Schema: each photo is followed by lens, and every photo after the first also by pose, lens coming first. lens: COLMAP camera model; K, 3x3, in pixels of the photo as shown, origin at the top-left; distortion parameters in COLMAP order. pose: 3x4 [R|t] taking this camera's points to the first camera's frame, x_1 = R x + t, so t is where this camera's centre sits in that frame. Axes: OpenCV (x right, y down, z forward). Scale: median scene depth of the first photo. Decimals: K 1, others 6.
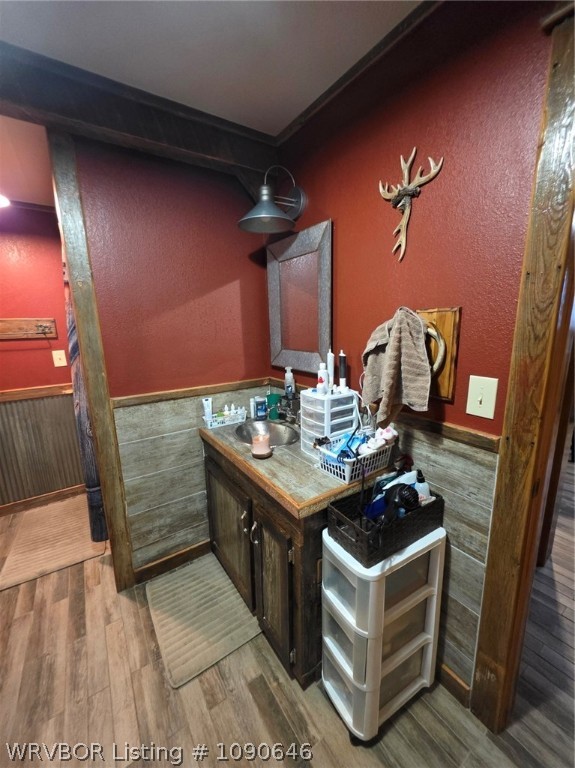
lens RADIAL K [[307.9, 0, 286.7], [0, 307.9, 383.7], [0, 0, 1]] dist [-0.000587, 0.000701]
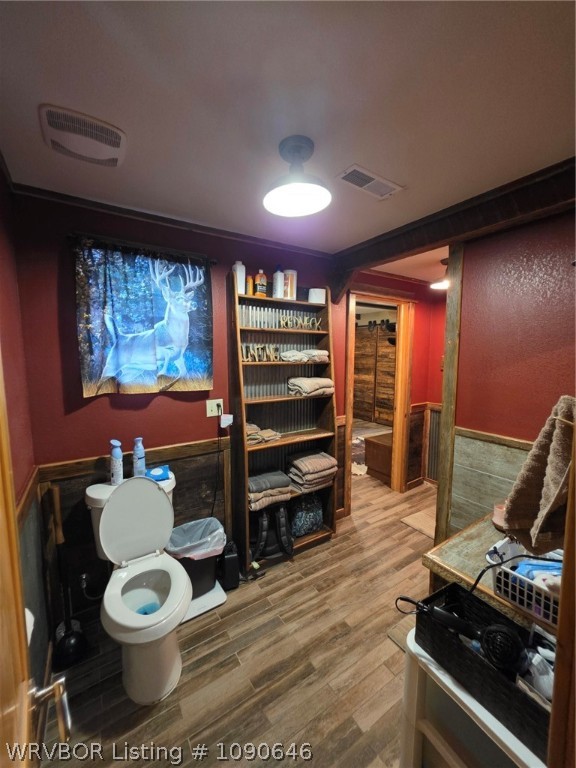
lens RADIAL K [[307.9, 0, 287.2], [0, 307.9, 383.7], [0, 0, 1]] dist [-0.000587, 0.000701]
pose [[-0.011274, 0.124533, -0.992151, 0.824053], [-0.194083, 0.973073, 0.124344, -0.178392], [0.980920, 0.193961, 0.013200, 0.303844]]
